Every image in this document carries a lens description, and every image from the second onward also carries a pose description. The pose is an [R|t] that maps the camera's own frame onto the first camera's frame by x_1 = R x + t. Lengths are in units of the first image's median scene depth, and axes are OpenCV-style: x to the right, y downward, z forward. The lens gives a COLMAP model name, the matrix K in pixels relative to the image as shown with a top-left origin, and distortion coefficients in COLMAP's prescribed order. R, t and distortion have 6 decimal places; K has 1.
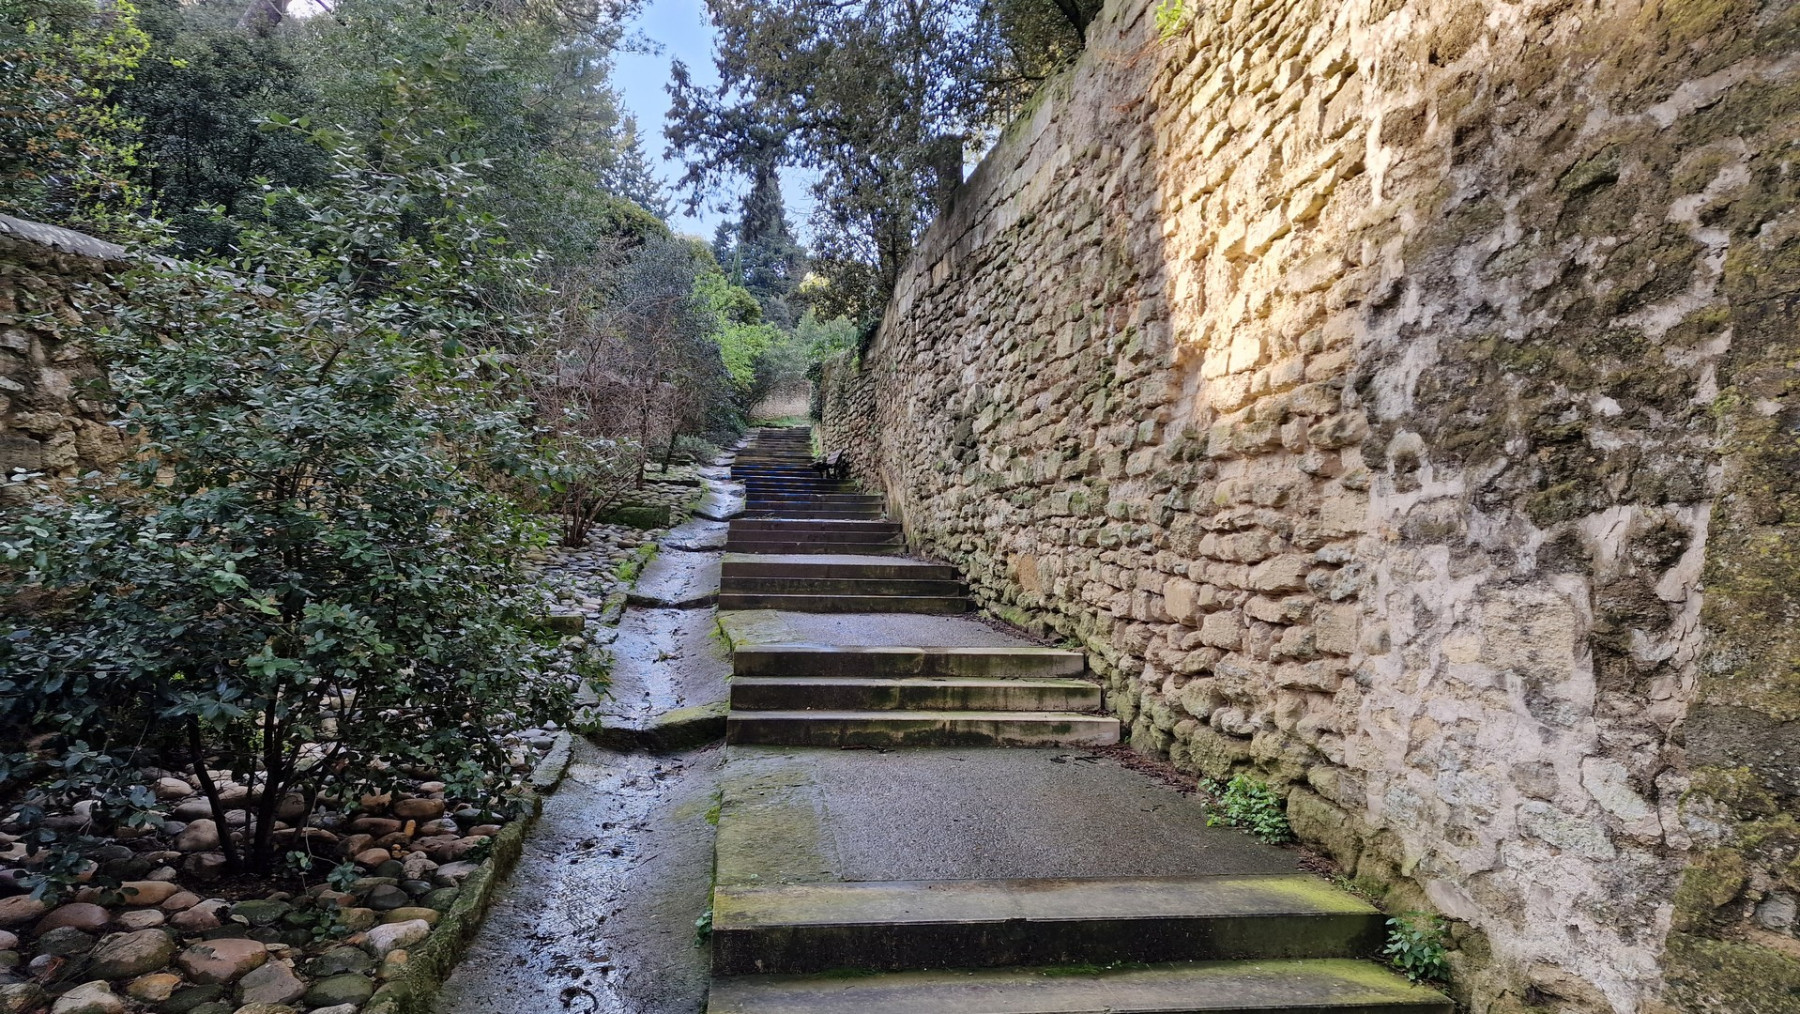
lens RADIAL K [[1228.2, 0, 889.1], [0, 1228.2, 509.1], [0, 0, 1]] dist [0.053627, -0.003147]
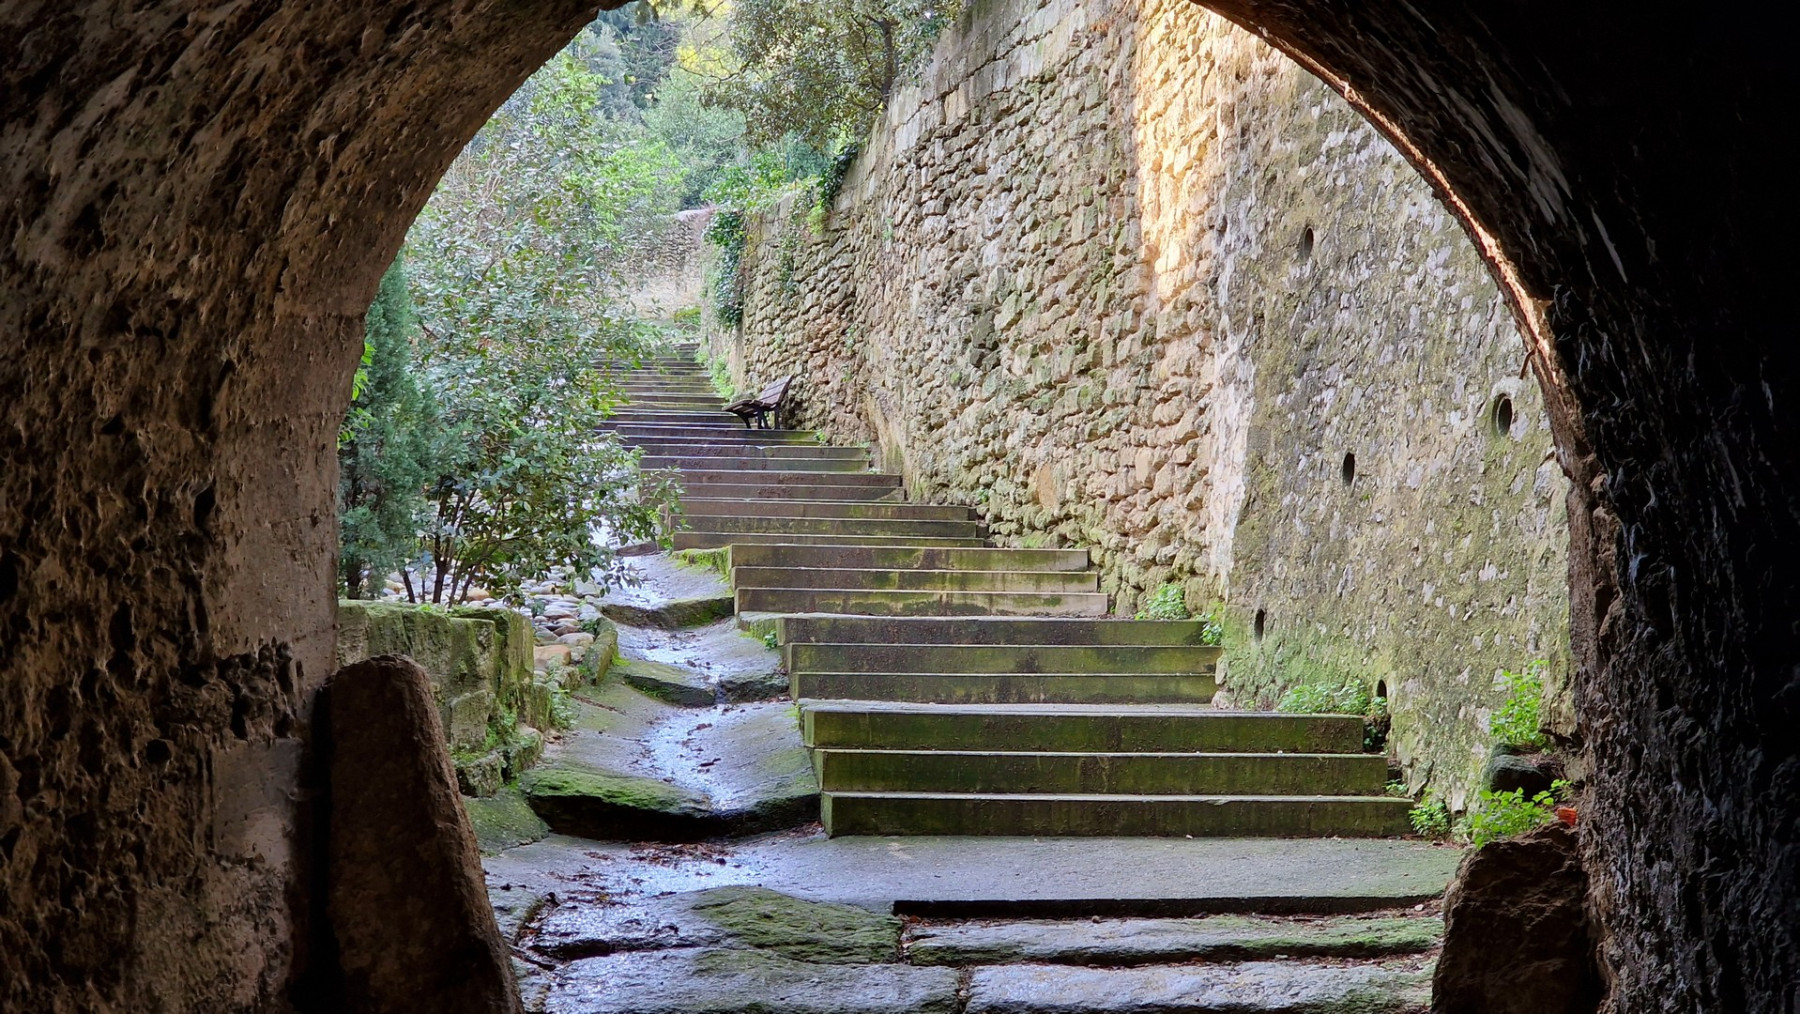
lens RADIAL K [[3619.8, 0, 892.9], [0, 3619.8, 508.4], [0, 0, 1]] dist [-0.525003, 0.000000]
pose [[0.999967, -0.004080, 0.006961, -0.012619], [0.004243, 0.999712, -0.023611, 0.119346], [-0.006862, 0.023640, 0.999697, -1.462988]]
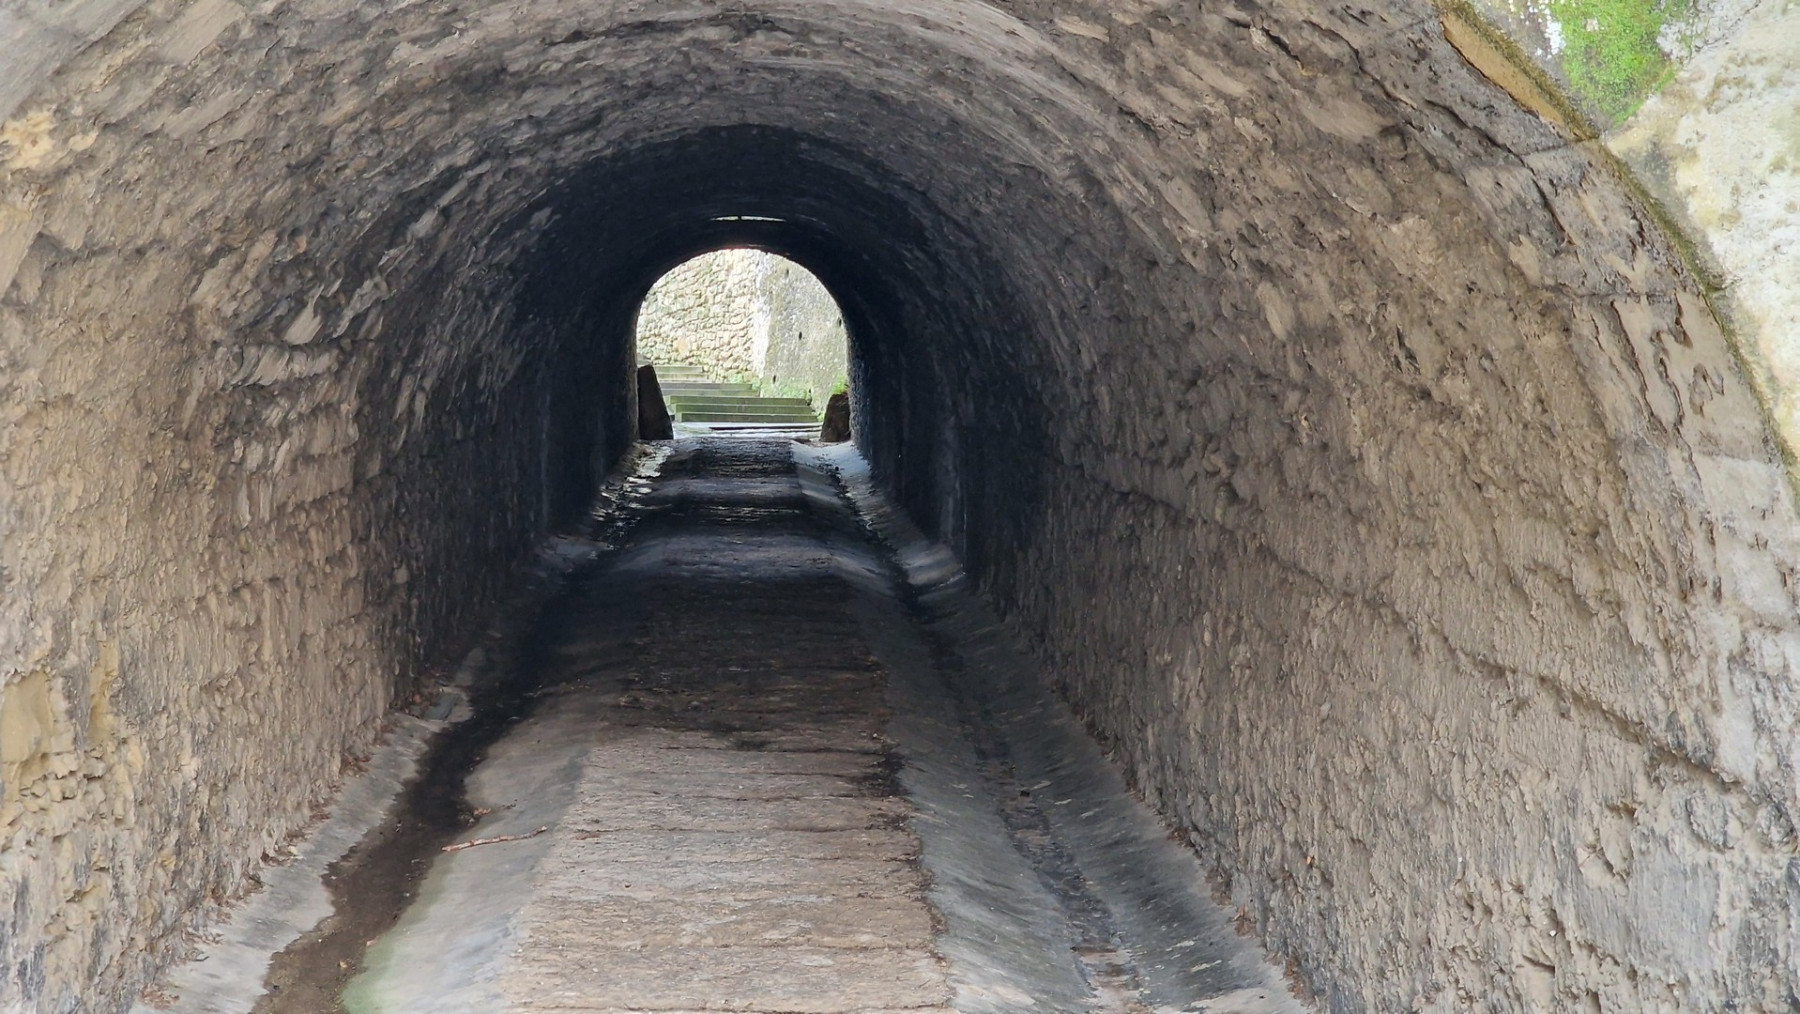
lens RADIAL K [[3561.5, 0, 900.0], [0, 3561.5, 505.9], [0, 0, 1]] dist [-0.067688, 0.000000]
pose [[0.983345, -0.002916, 0.181724, -0.701163], [0.002023, 0.999985, 0.005099, 0.314216], [-0.181736, -0.004646, 0.983336, -5.659583]]
